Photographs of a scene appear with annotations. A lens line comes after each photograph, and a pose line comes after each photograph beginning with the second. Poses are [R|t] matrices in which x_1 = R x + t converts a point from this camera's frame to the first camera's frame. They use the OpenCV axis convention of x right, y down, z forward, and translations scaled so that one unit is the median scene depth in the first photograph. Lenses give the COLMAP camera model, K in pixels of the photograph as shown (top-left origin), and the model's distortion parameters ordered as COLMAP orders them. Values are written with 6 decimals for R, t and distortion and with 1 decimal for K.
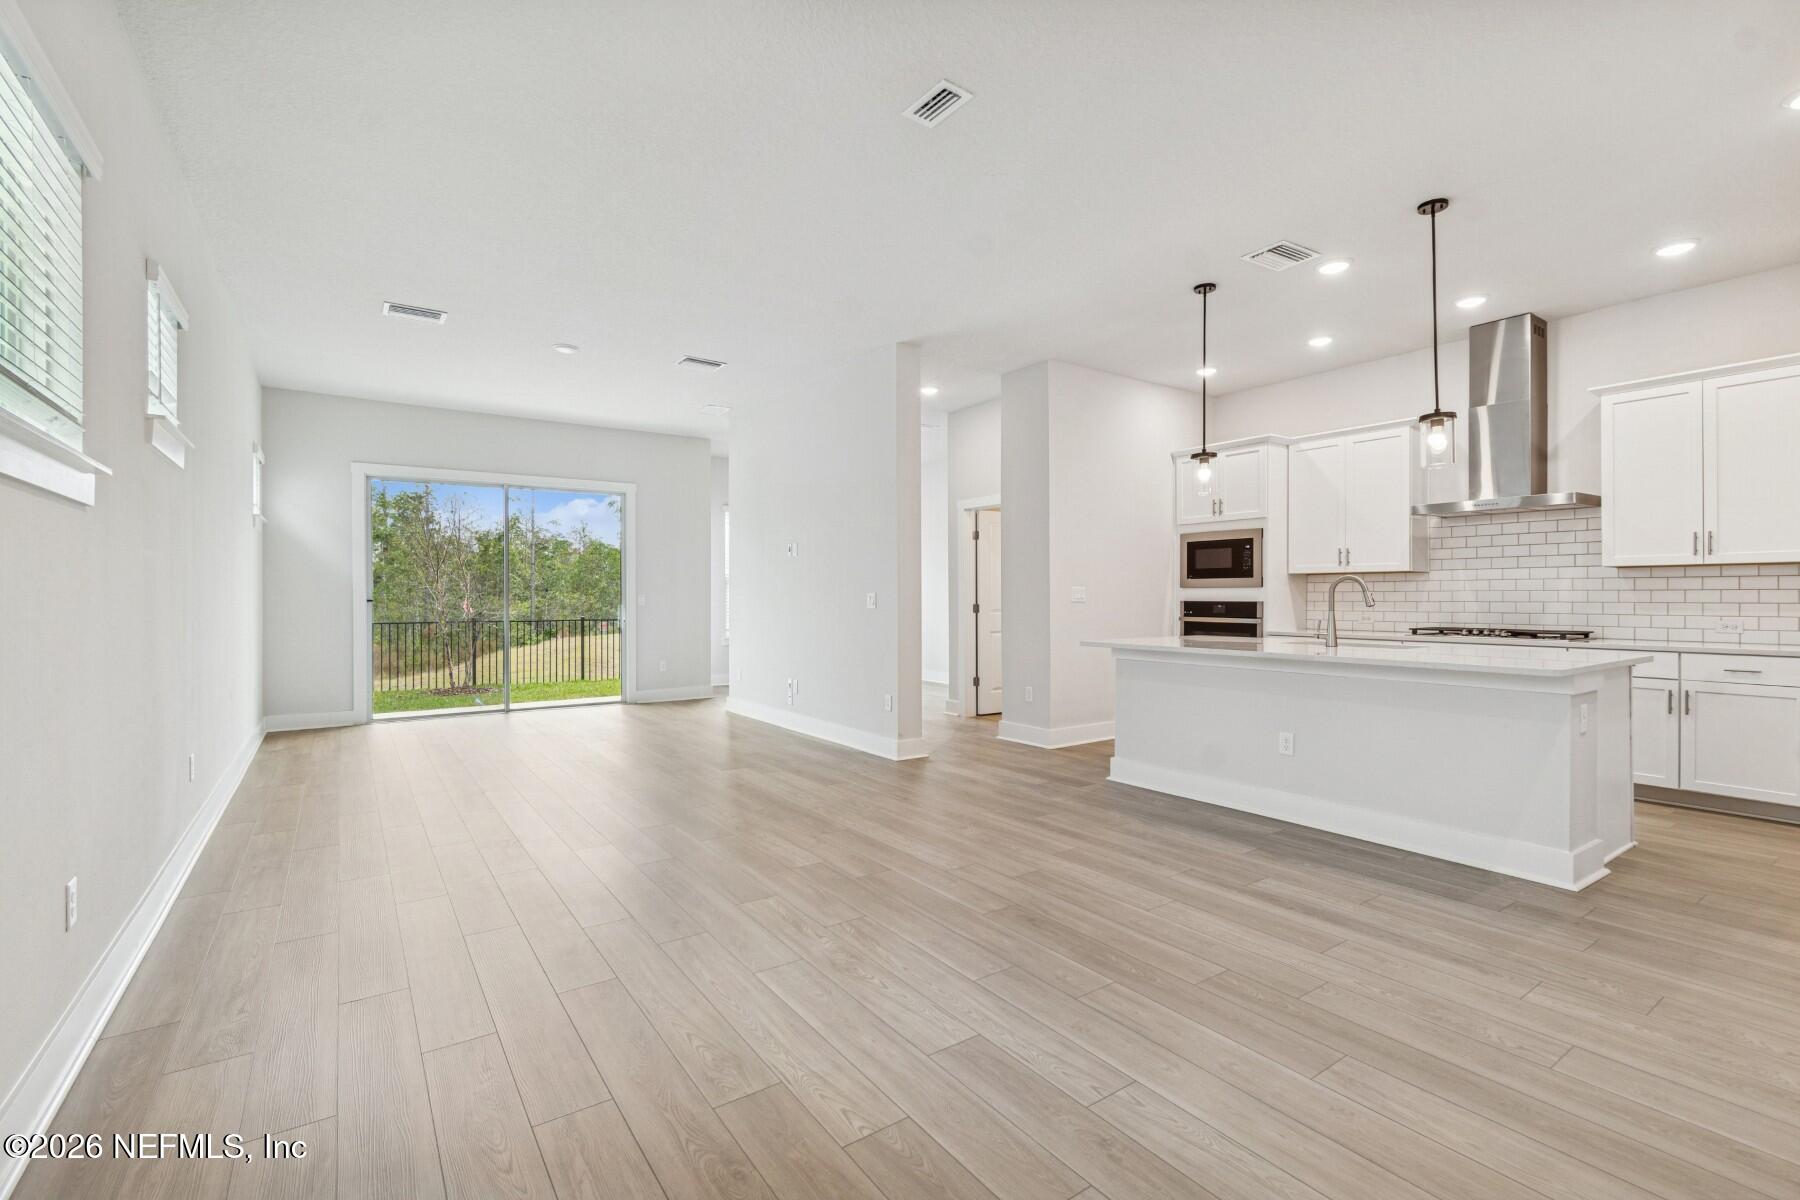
lens RADIAL K [[798.2, 0, 882.7], [0, 798.2, 599.8], [0, 0, 1]] dist [0.001156, -0.003595]
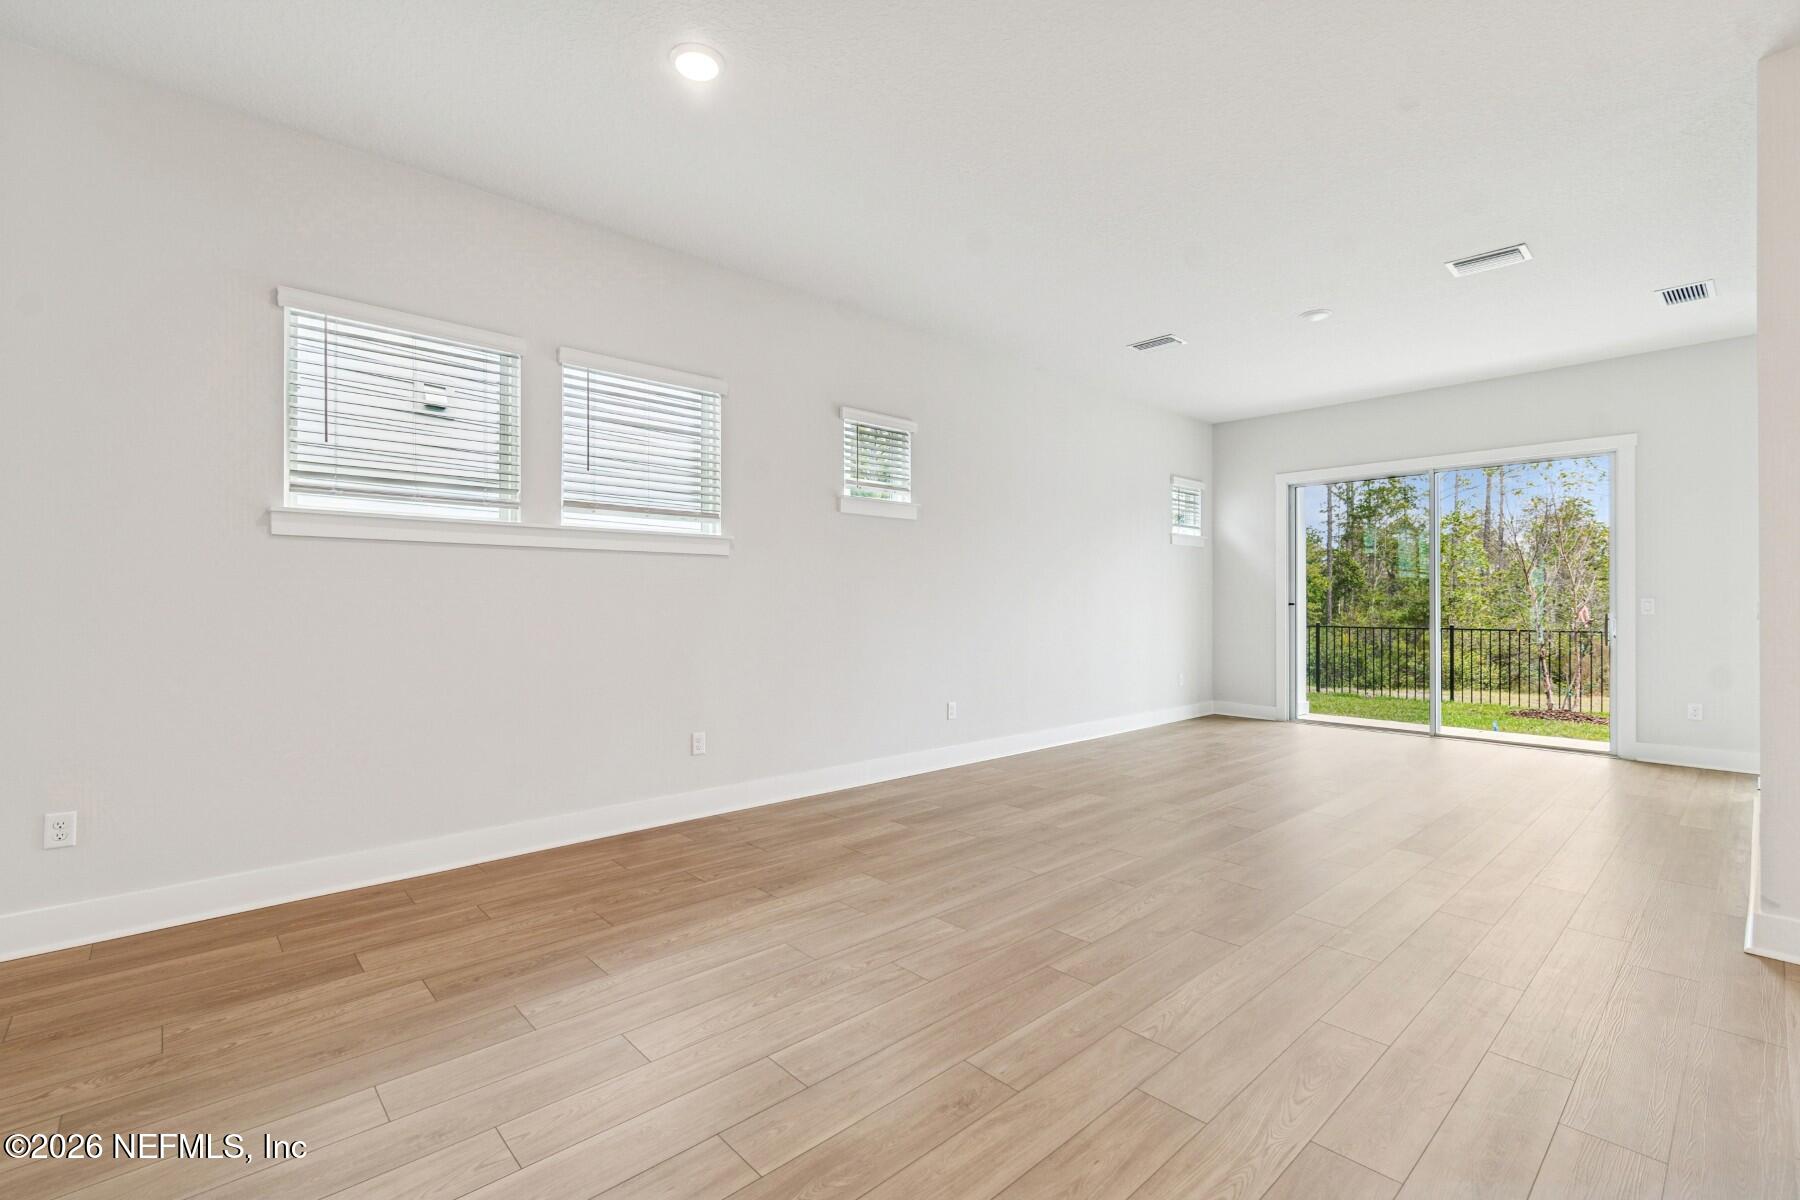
lens RADIAL K [[798.2, 0, 884.6], [0, 798.2, 598.8], [0, 0, 1]] dist [0.001156, -0.003595]
pose [[0.132557, -0.000726, -0.991175, 0.599015], [-0.005816, 0.999982, -0.001510, -0.002934], [0.991158, 0.005965, 0.132550, 0.625786]]
